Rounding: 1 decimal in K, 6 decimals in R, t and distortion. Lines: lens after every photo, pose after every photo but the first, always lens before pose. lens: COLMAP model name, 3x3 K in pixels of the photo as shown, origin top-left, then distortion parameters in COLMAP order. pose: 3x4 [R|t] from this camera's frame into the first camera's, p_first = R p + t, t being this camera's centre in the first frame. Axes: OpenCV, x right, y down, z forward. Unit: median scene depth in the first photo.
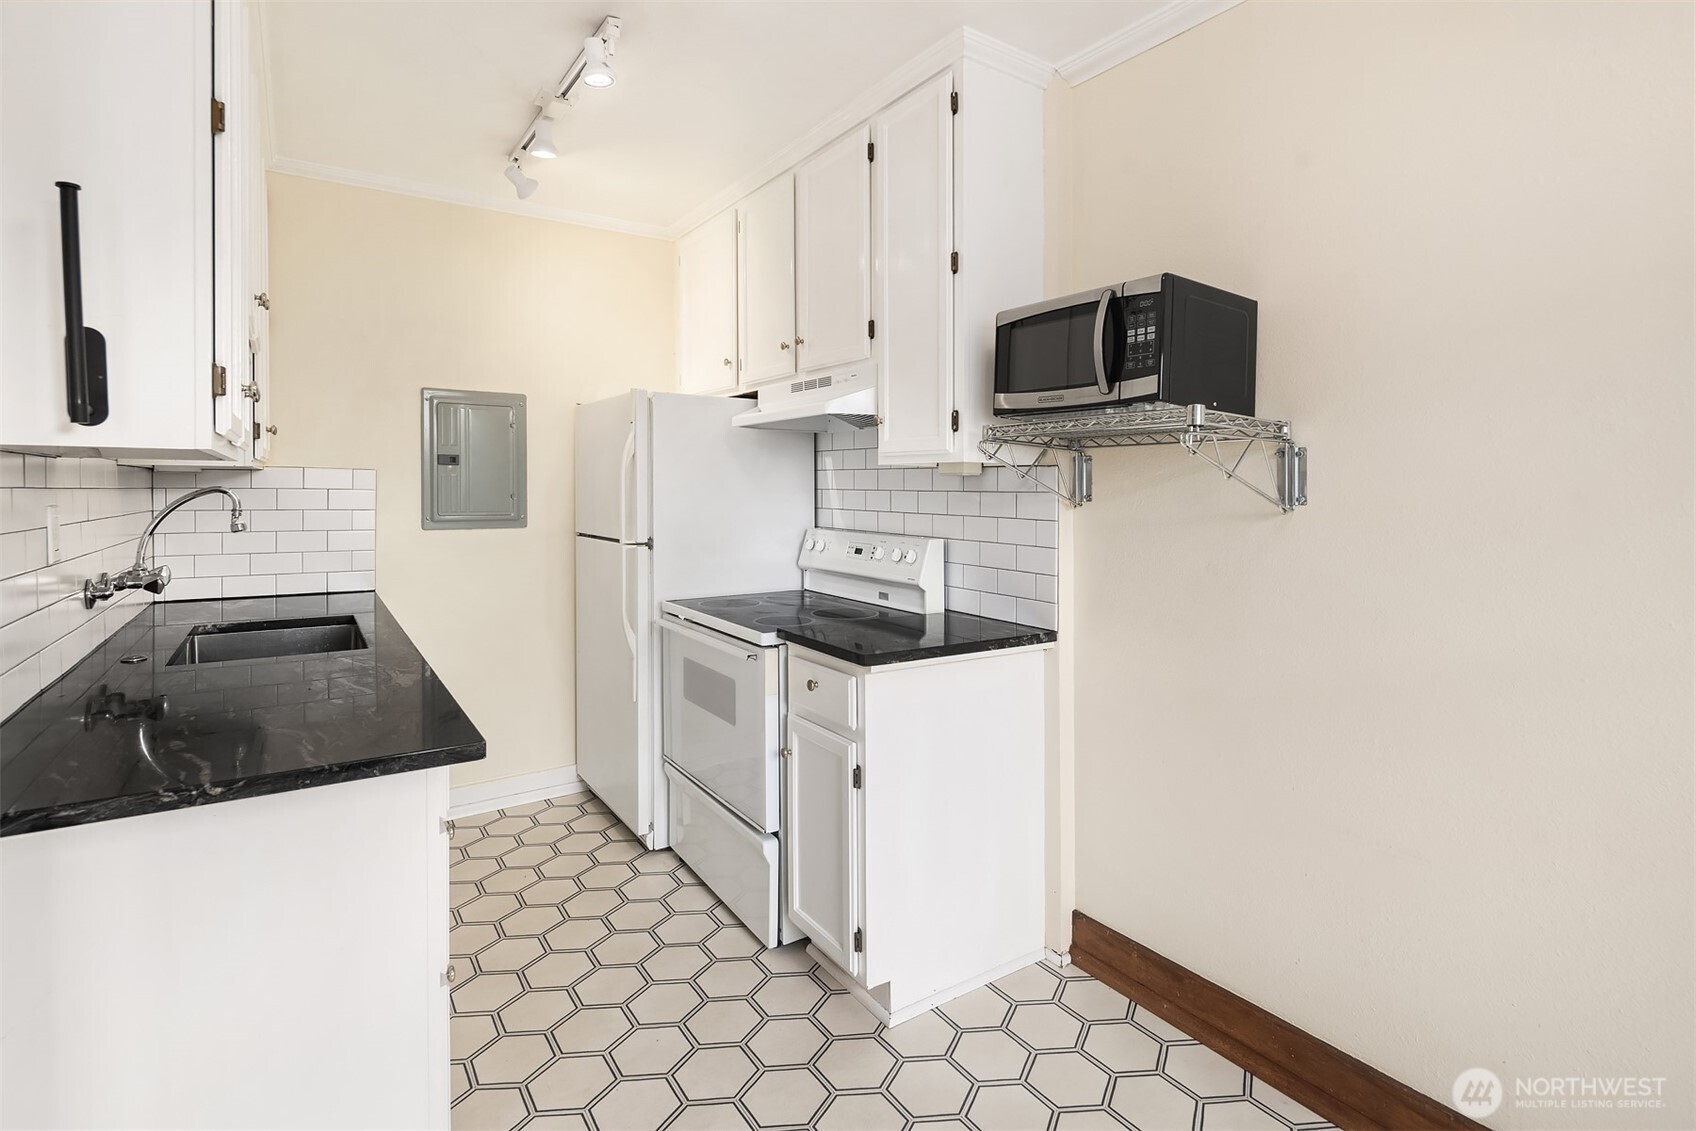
lens RADIAL K [[830.2, 0, 802.7], [0, 830.2, 499.0], [0, 0, 1]] dist [0.000705, -0.000111]
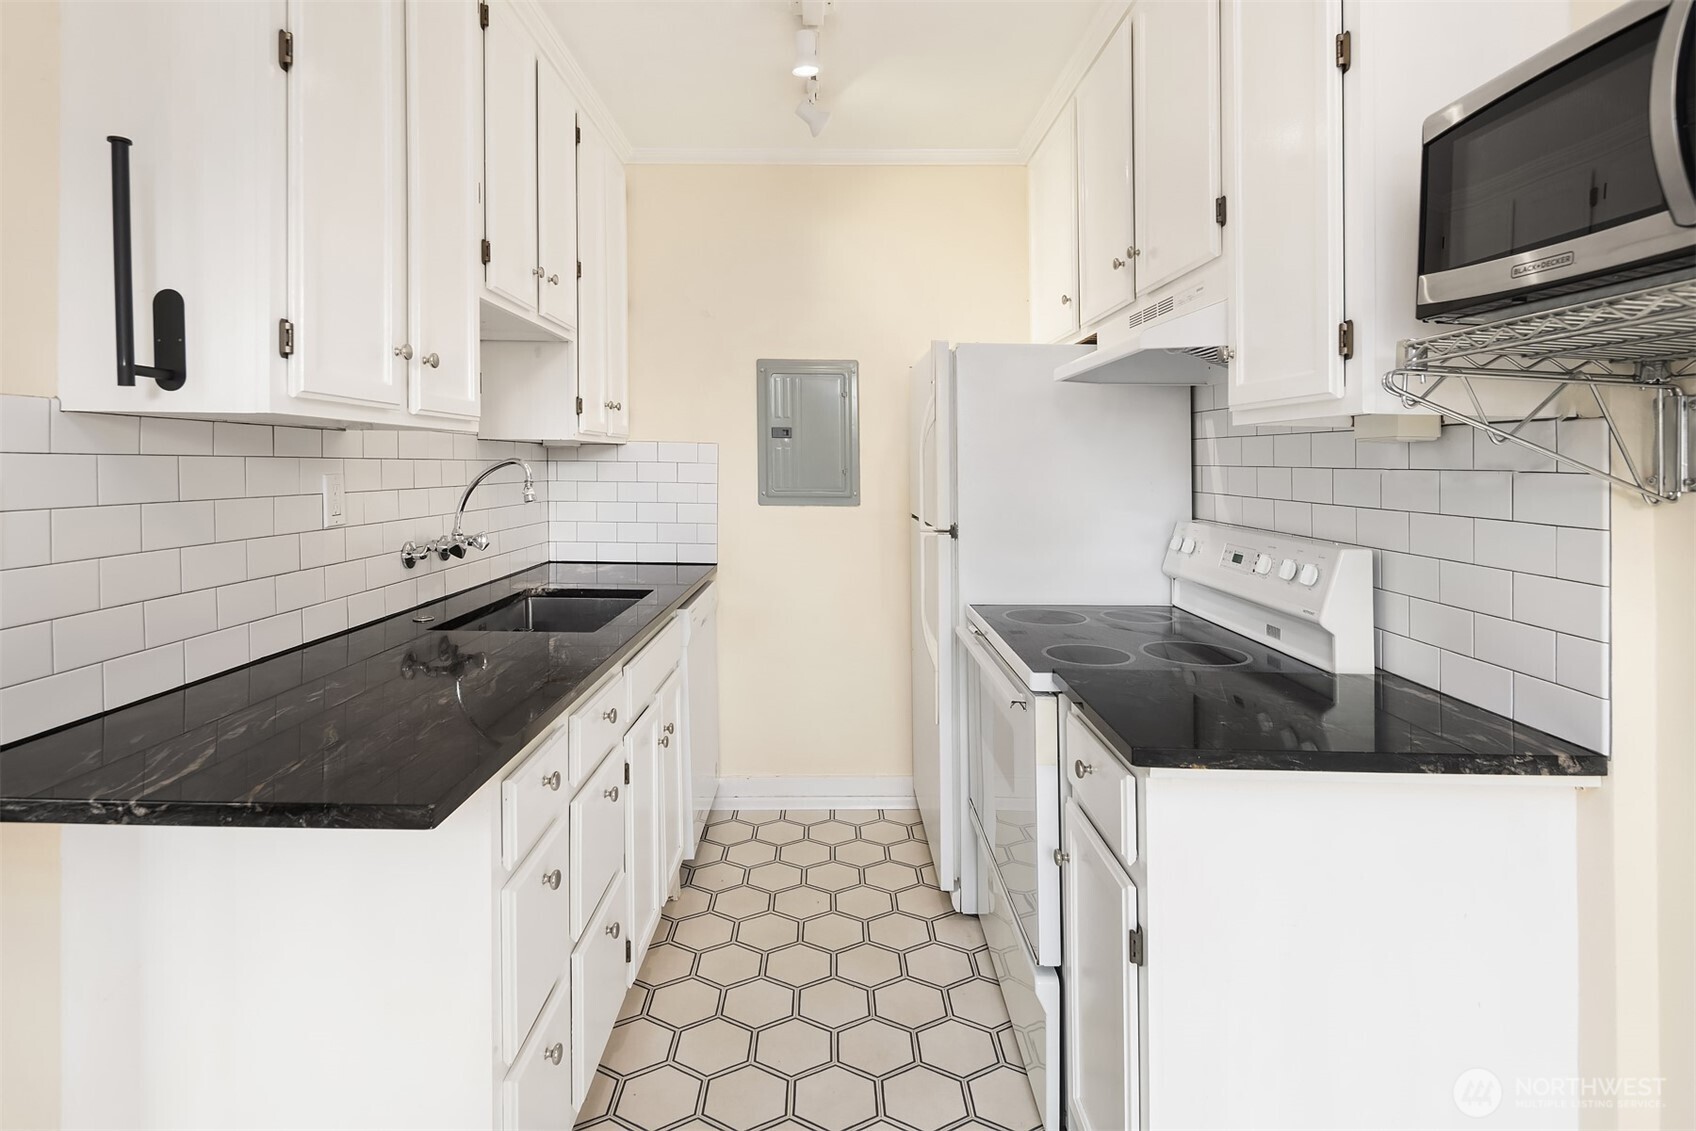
lens RADIAL K [[823.5, 0, 808.0], [0, 823.5, 465.3], [0, 0, 1]] dist [0.001275, -0.000628]
pose [[0.845701, 0.006048, -0.533622, 0.142863], [-0.013434, 0.999860, -0.009958, -0.000628], [0.533487, 0.015590, 0.845664, 0.288320]]
